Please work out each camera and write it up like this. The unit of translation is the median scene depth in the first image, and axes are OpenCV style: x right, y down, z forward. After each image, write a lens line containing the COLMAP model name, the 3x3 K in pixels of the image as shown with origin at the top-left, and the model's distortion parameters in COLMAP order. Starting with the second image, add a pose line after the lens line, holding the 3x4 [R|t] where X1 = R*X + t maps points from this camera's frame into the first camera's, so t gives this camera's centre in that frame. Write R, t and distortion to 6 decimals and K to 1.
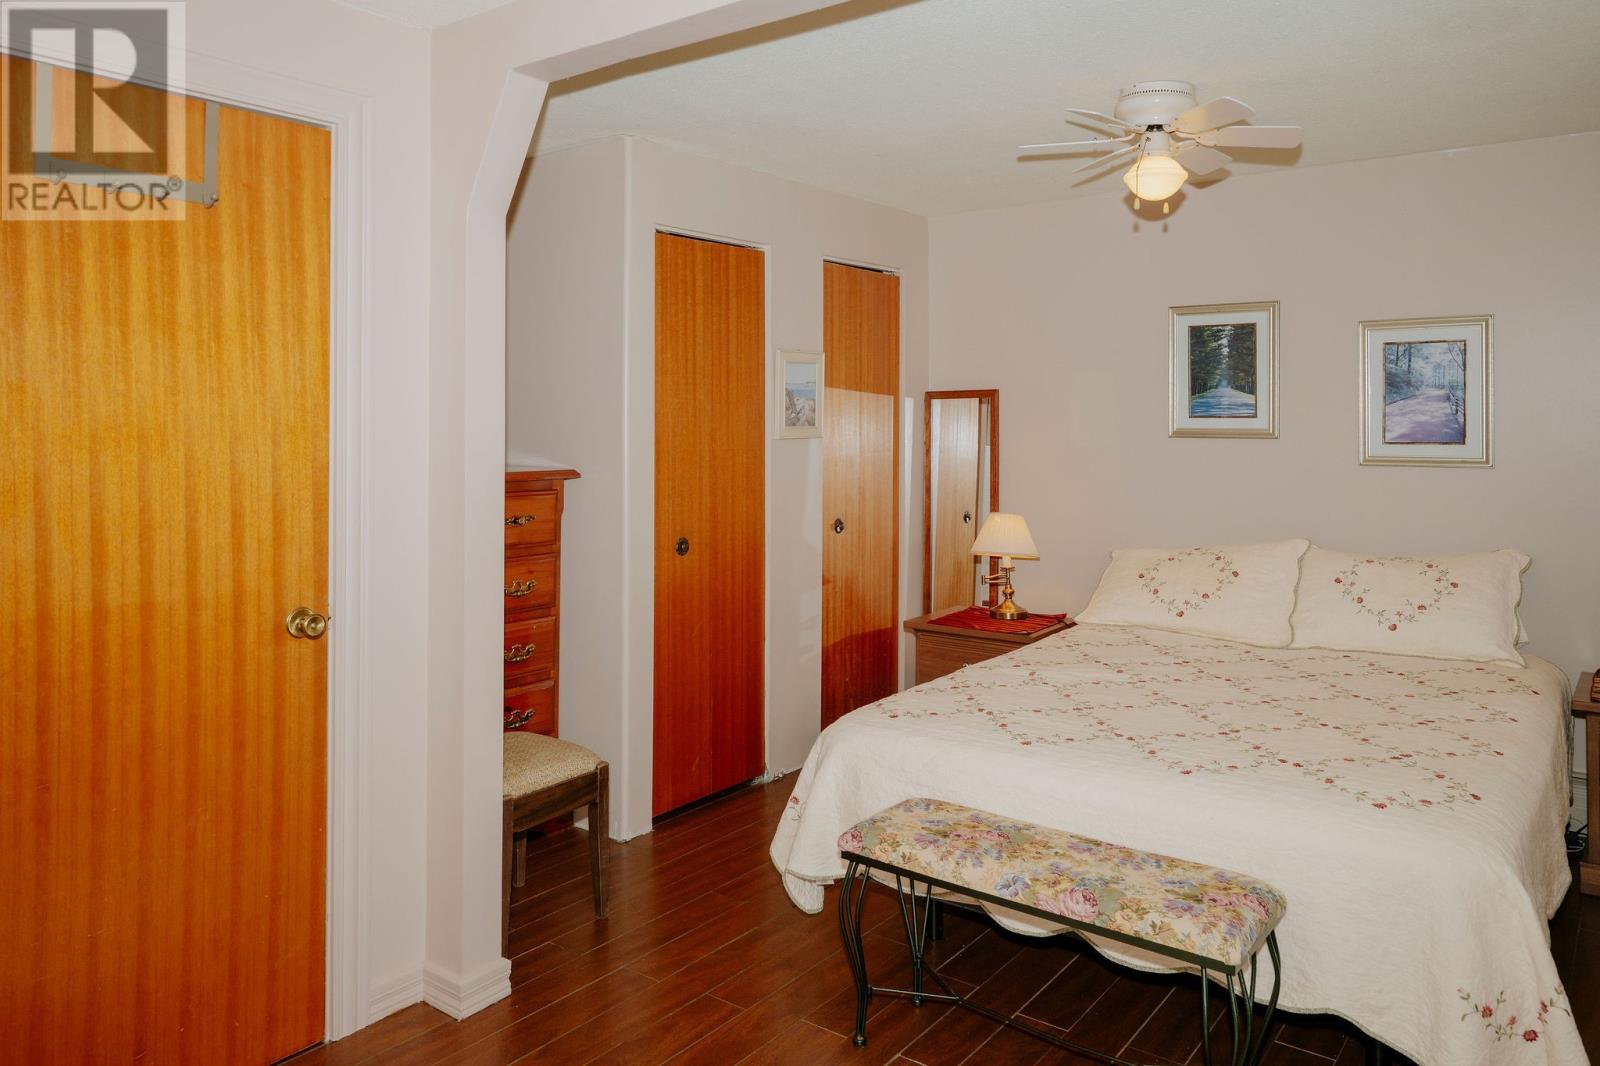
lens RADIAL K [[1102.3, 0, 812.0], [0, 1102.3, 520.5], [0, 0, 1]] dist [-0.001256, -0.000699]
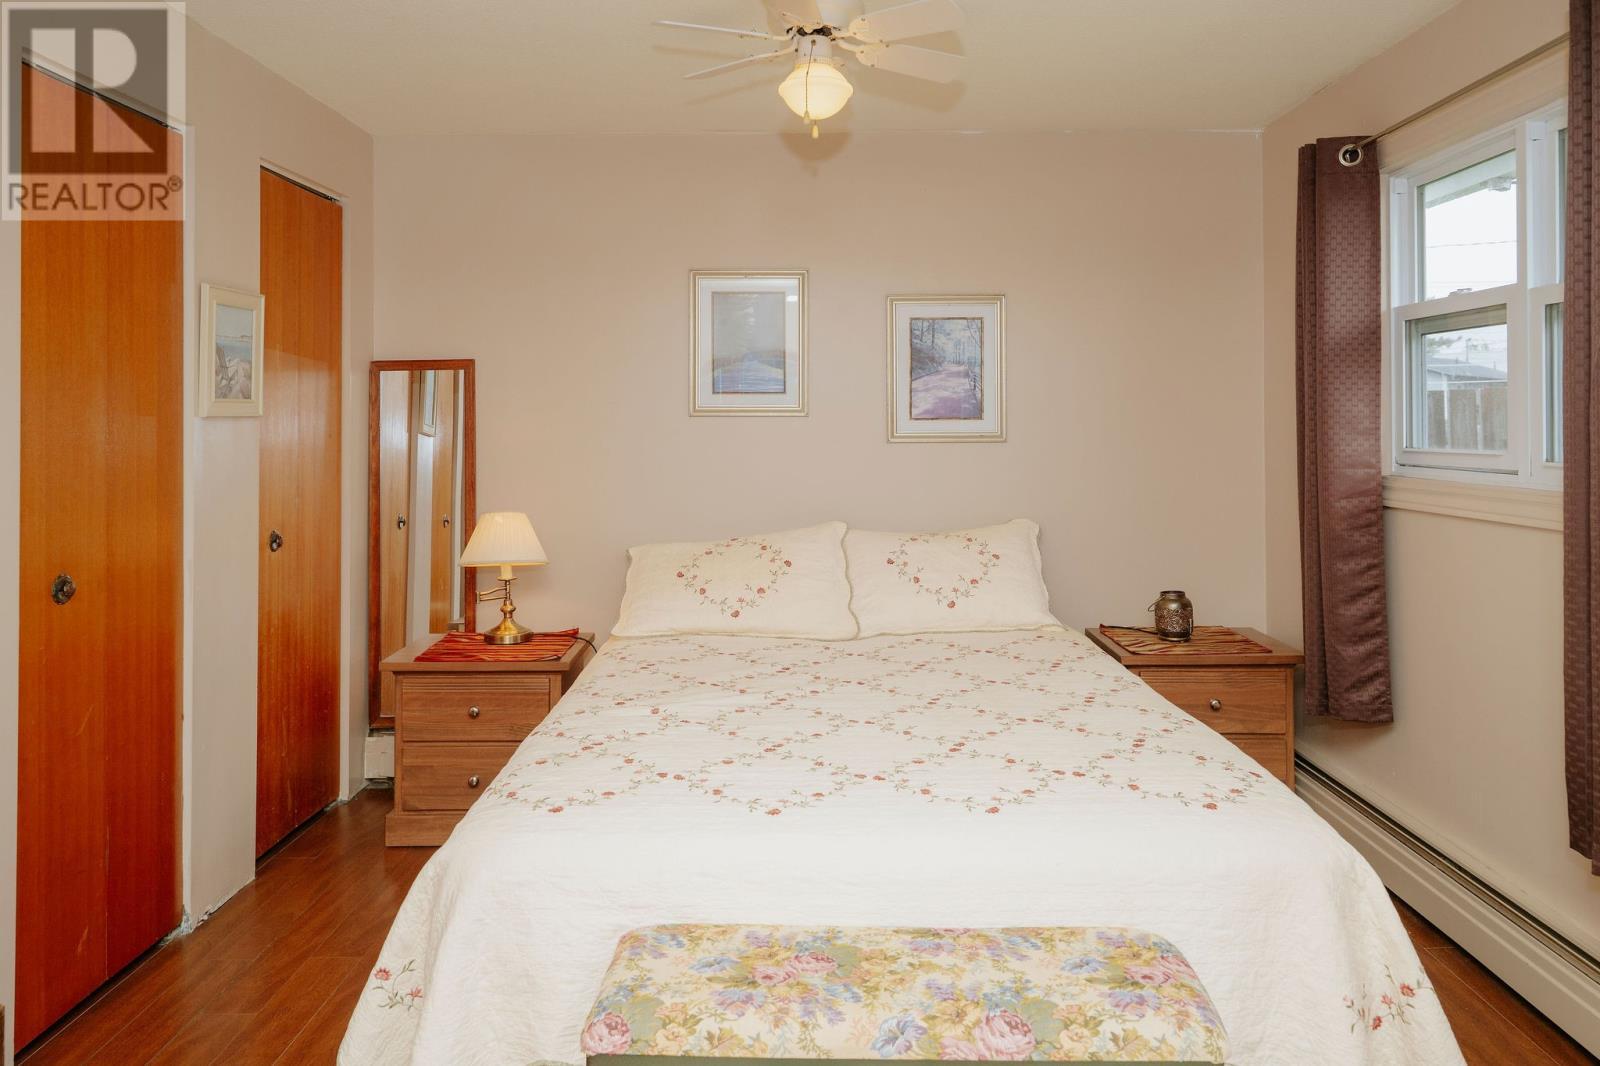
lens RADIAL K [[1109.9, 0, 818.7], [0, 1109.9, 470.4], [0, 0, 1]] dist [-0.000110, -0.001478]
pose [[0.803887, -0.029350, 0.594057, -0.143443], [0.056621, 0.998022, -0.027312, -0.001865], [-0.592081, 0.055591, 0.803959, 0.254648]]
